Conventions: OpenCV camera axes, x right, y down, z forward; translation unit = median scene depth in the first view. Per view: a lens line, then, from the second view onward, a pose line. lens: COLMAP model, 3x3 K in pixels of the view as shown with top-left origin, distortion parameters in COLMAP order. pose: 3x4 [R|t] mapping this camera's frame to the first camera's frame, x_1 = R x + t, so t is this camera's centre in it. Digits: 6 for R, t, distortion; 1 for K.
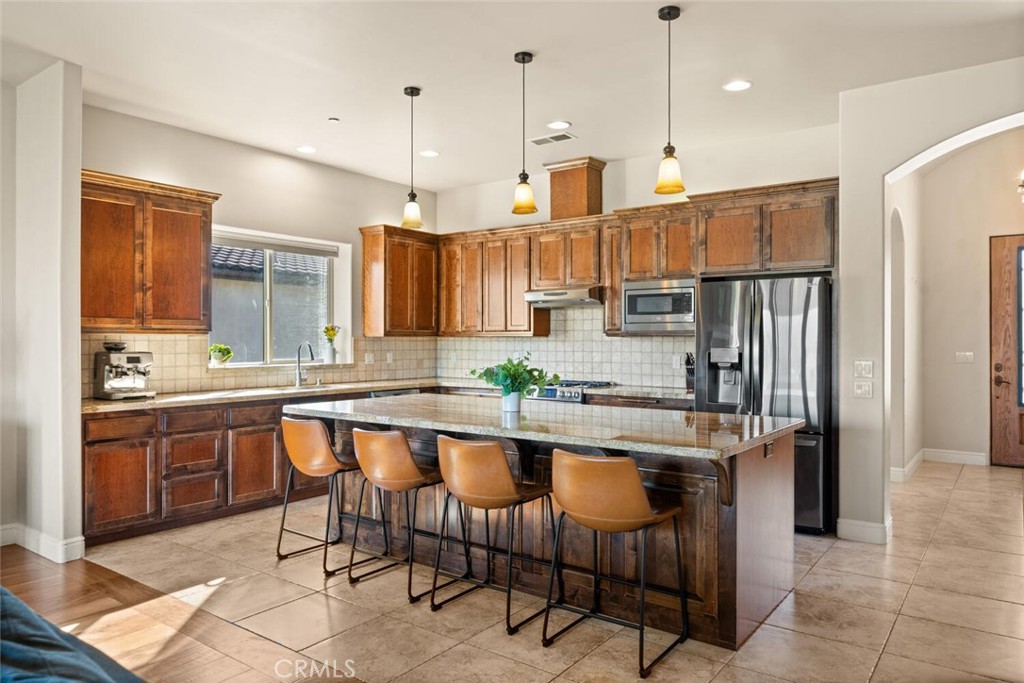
lens RADIAL K [[690.1, 0, 512.0], [0, 690.1, 341.5], [0, 0, 1]] dist [0.003858, 0.002024]
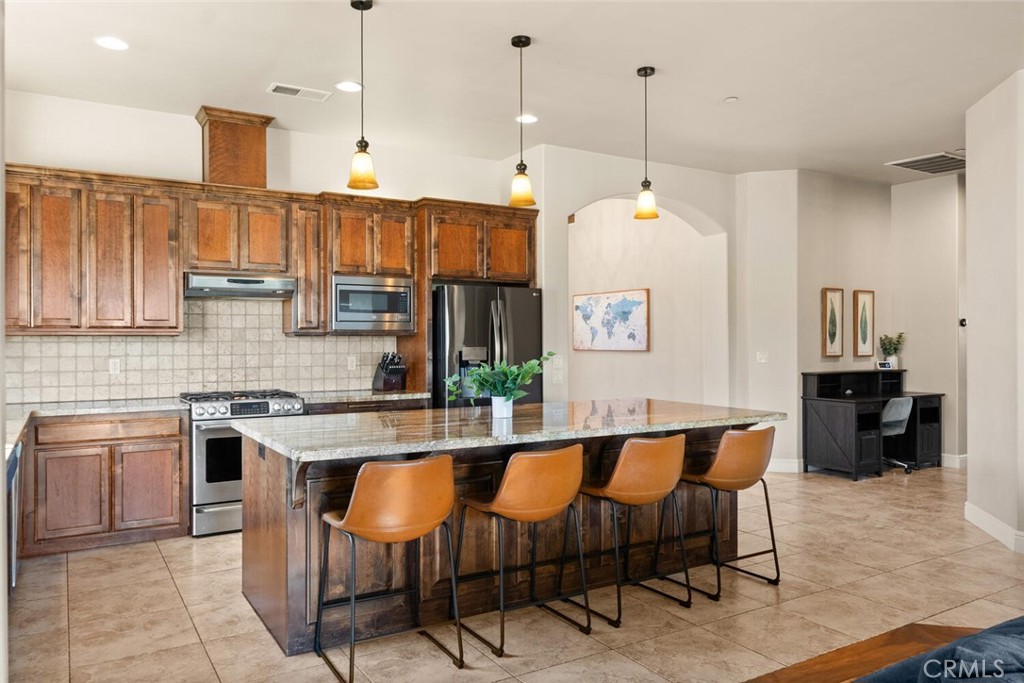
lens RADIAL K [[728.1, 0, 512.0], [0, 728.1, 341.5], [0, 0, 1]] dist [-0.002563, -0.002264]
pose [[0.374082, -0.003761, 0.927388, -0.576111], [0.004984, 0.999985, 0.002045, -0.000837], [-0.927382, 0.003857, 0.374095, 0.404075]]
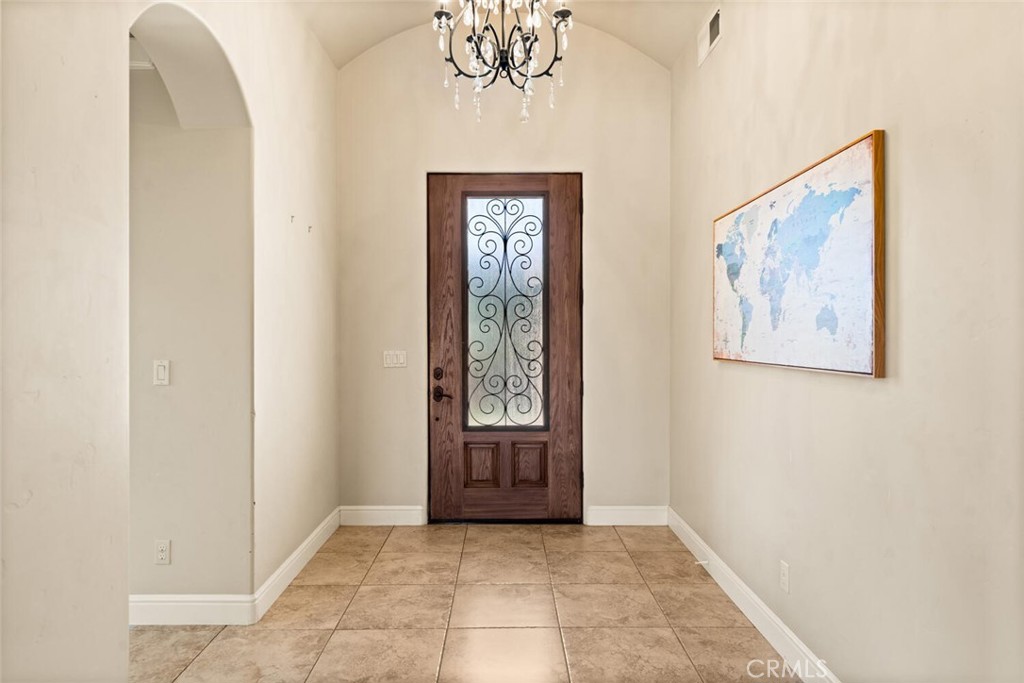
lens RADIAL K [[636.1, 0, 512.0], [0, 636.1, 341.5], [0, 0, 1]] dist [0.000798, 0.000345]
pose [[0.797932, -0.006328, 0.602714, 0.446412], [0.000021, 0.999945, 0.010471, 0.000936], [-0.602747, -0.008342, 0.797888, 0.537946]]
